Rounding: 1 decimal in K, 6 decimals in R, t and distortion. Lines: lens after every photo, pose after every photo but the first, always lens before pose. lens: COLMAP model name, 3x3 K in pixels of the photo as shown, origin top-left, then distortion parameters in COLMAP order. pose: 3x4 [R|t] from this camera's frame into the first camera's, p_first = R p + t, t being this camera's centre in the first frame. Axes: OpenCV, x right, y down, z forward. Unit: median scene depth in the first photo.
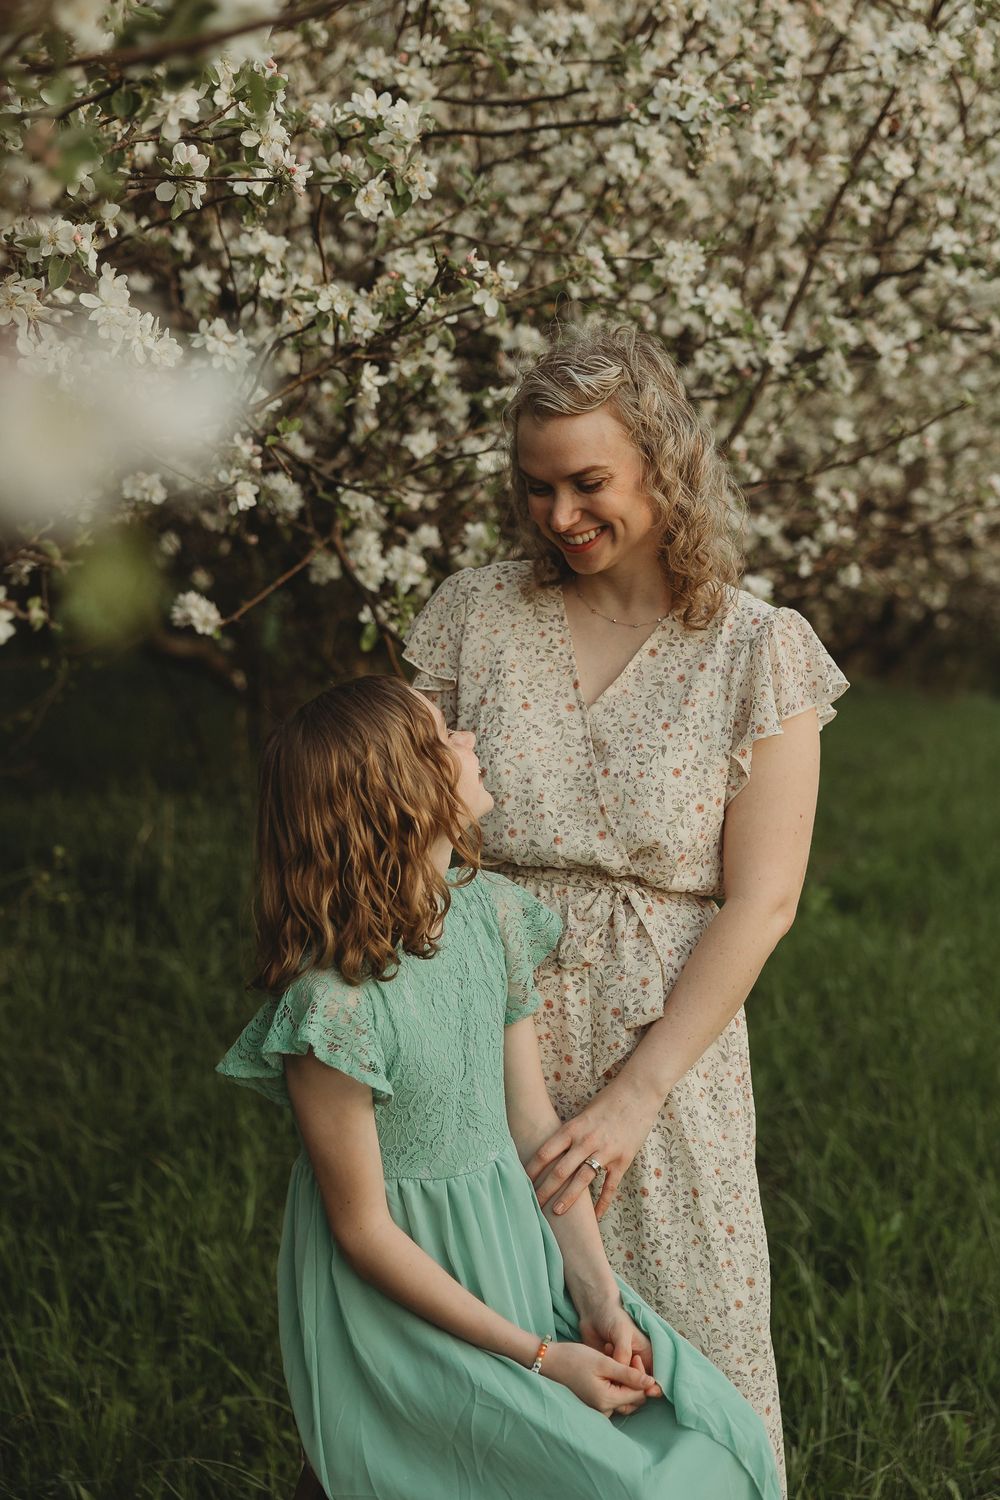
lens RADIAL K [[2286.4, 0, 462.1], [0, 2286.4, 687.0], [0, 0, 1]] dist [-0.003988, 0.049317]
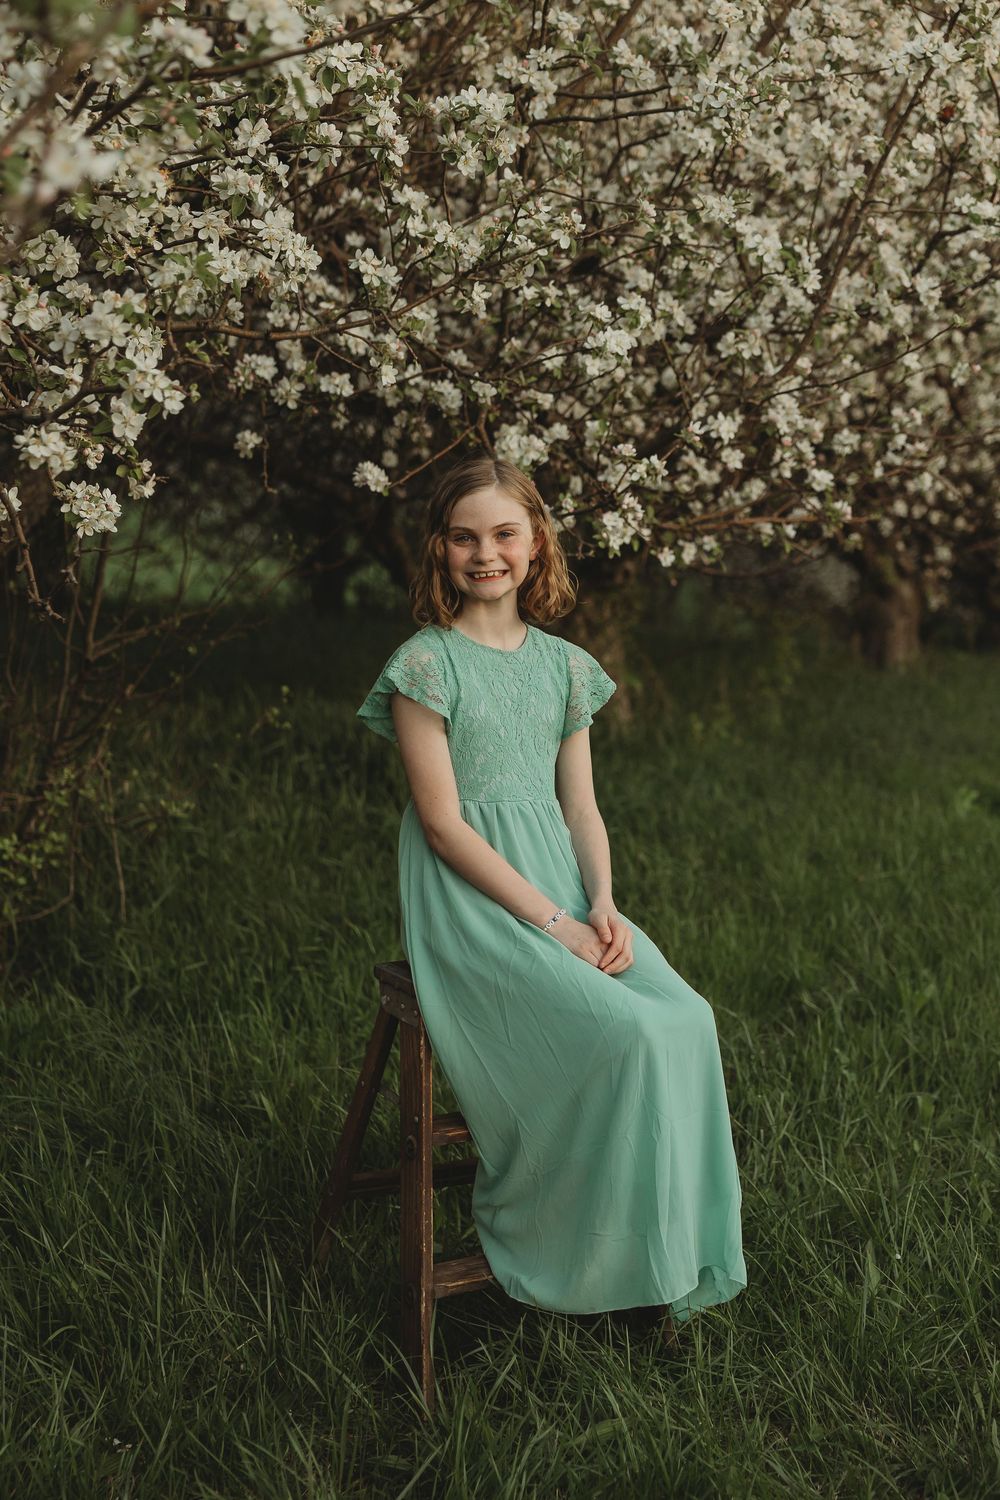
lens RADIAL K [[2286.4, 0, 462.1], [0, 2286.4, 687.0], [0, 0, 1]] dist [-0.003988, 0.049317]
pose [[0.990705, 0.027208, -0.133278, 0.128036], [-0.027251, 0.999627, 0.001506, 0.093864], [0.133269, 0.002140, 0.991078, -0.349889]]
